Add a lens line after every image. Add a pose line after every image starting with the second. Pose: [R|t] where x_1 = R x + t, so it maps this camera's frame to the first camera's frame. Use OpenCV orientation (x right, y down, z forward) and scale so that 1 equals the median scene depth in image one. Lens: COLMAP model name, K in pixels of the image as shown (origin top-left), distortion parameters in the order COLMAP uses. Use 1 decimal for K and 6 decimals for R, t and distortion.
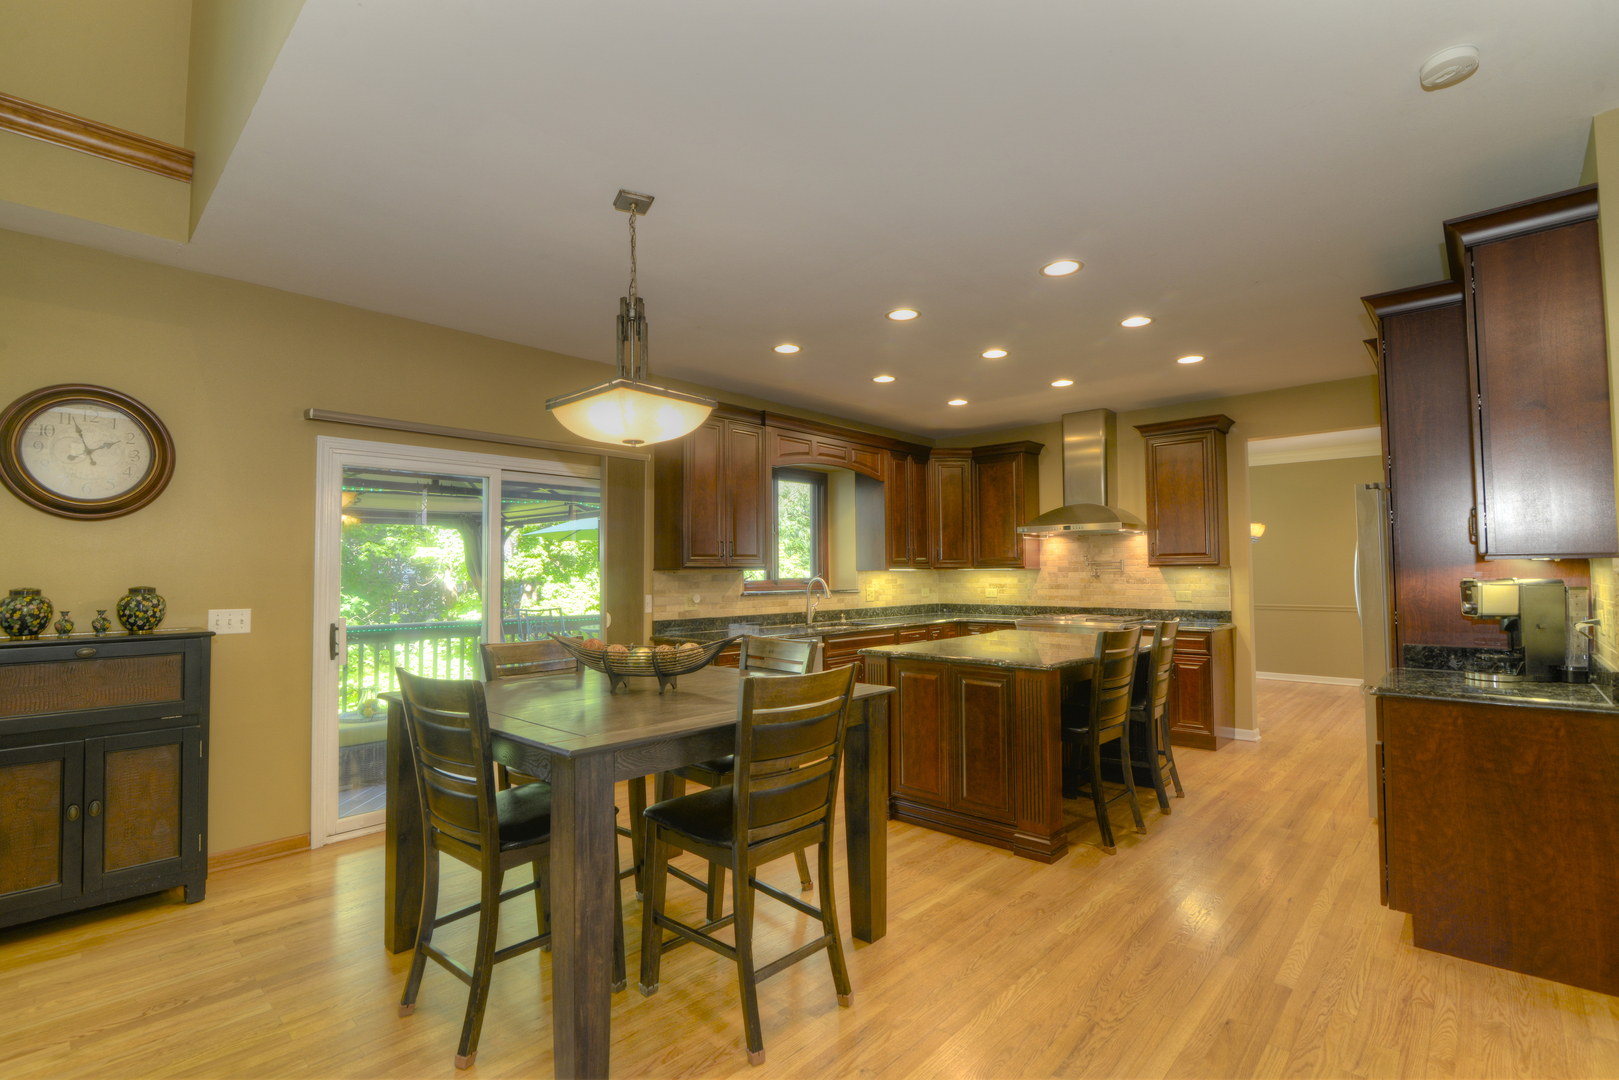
lens RADIAL K [[742.0, 0, 808.8], [0, 742.0, 541.7], [0, 0, 1]] dist [-0.019233, -0.000863]
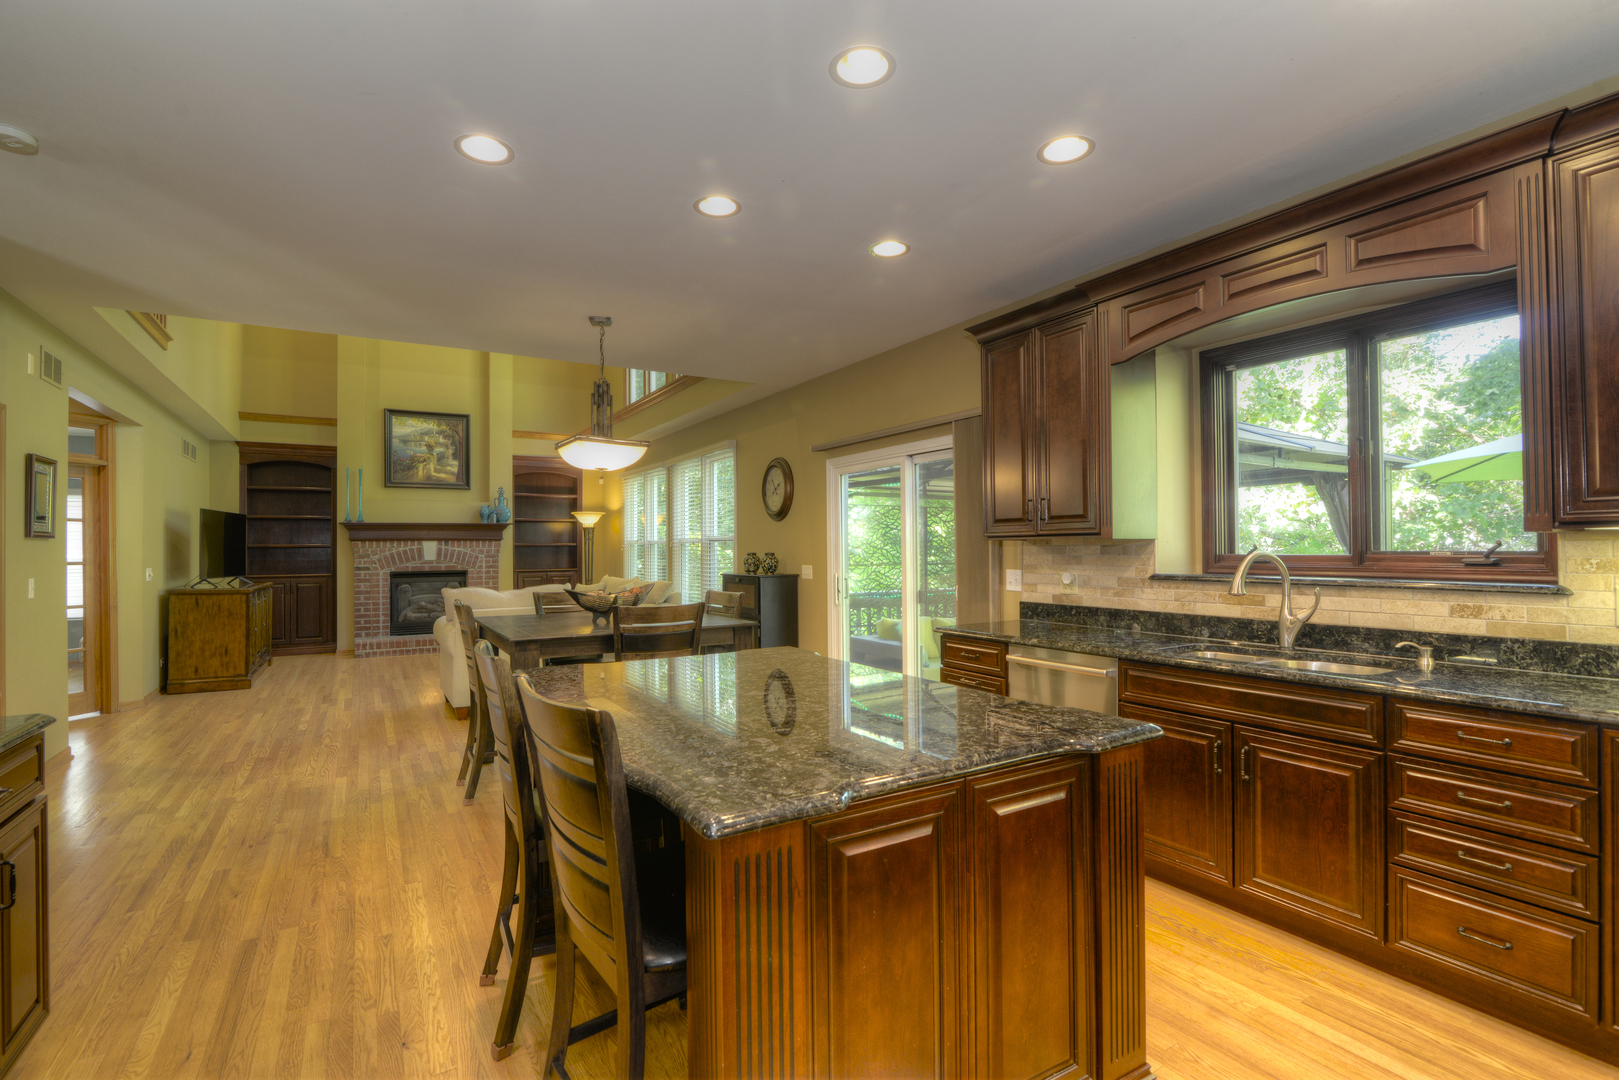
lens RADIAL K [[742.0, 0, 800.4], [0, 742.0, 536.0], [0, 0, 1]] dist [-0.019233, -0.000863]
pose [[-0.283543, -0.005309, -0.958945, 0.591018], [0.052002, 0.998428, -0.020904, 0.035056], [0.957549, -0.055794, -0.282821, 0.909067]]
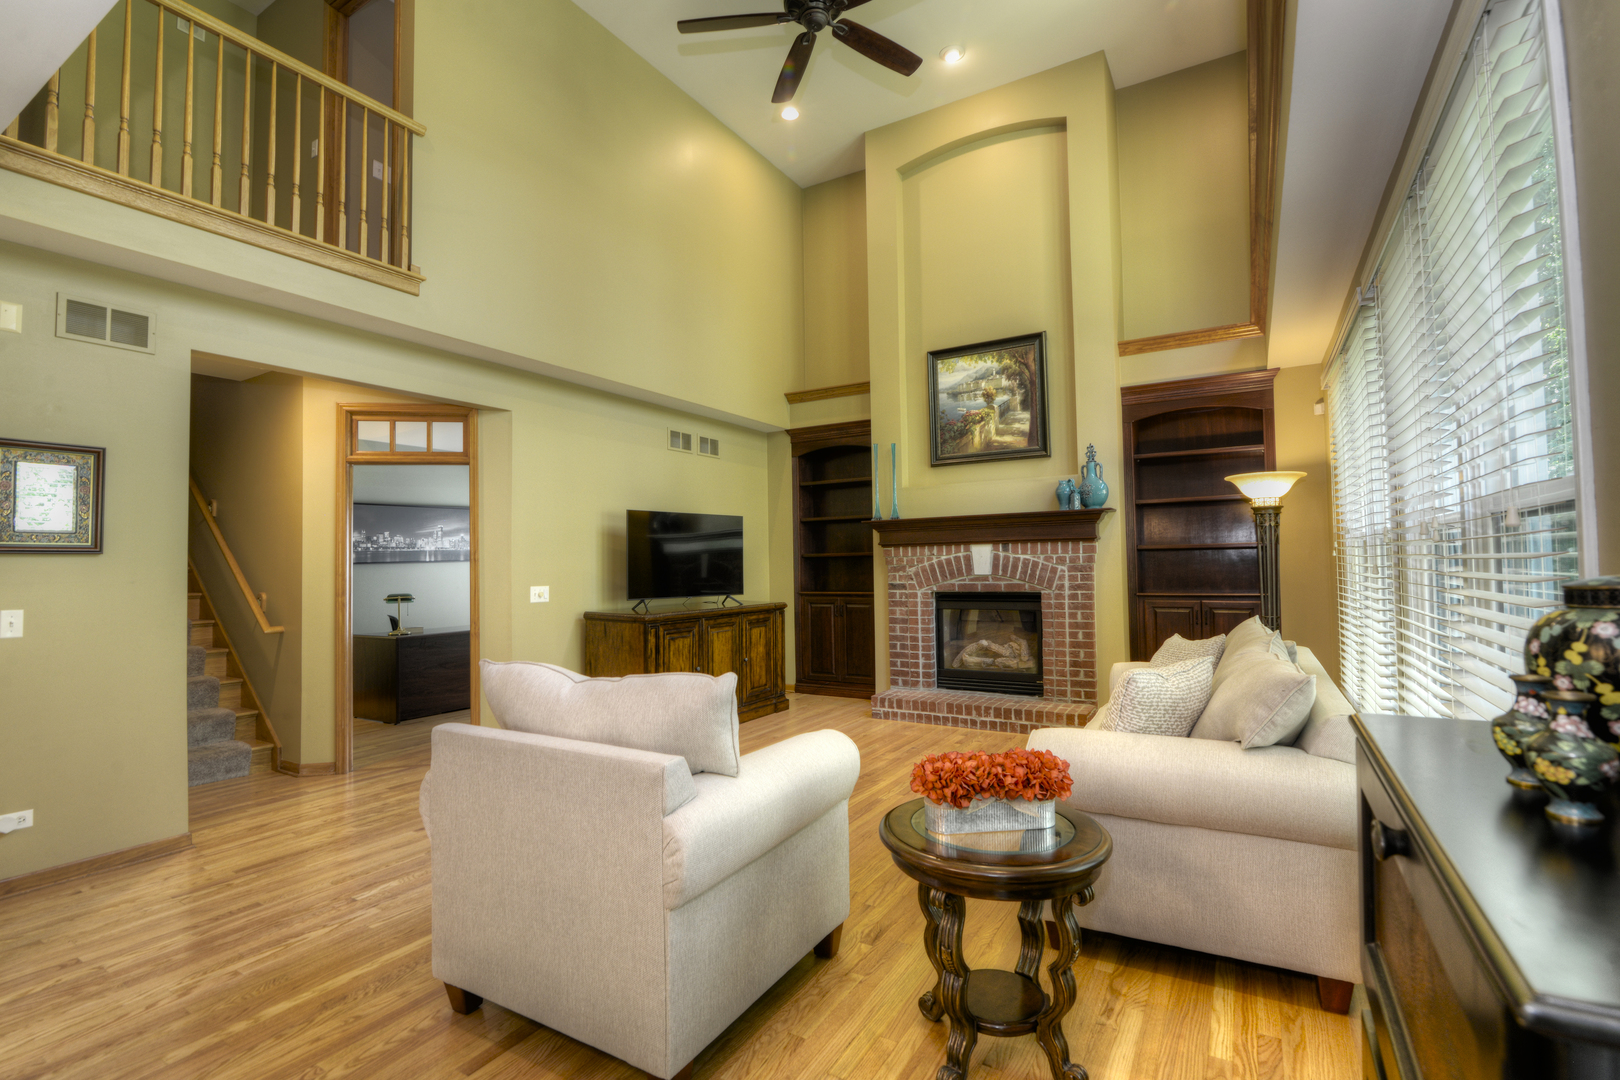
lens RADIAL K [[742.4, 0, 812.8], [0, 742.4, 537.7], [0, 0, 1]] dist [-0.019233, -0.000863]
pose [[-0.976104, 0.017536, -0.216593, -0.367214], [0.034529, 0.996591, -0.074922, 0.028709], [0.214541, -0.080611, -0.973383, 0.588526]]
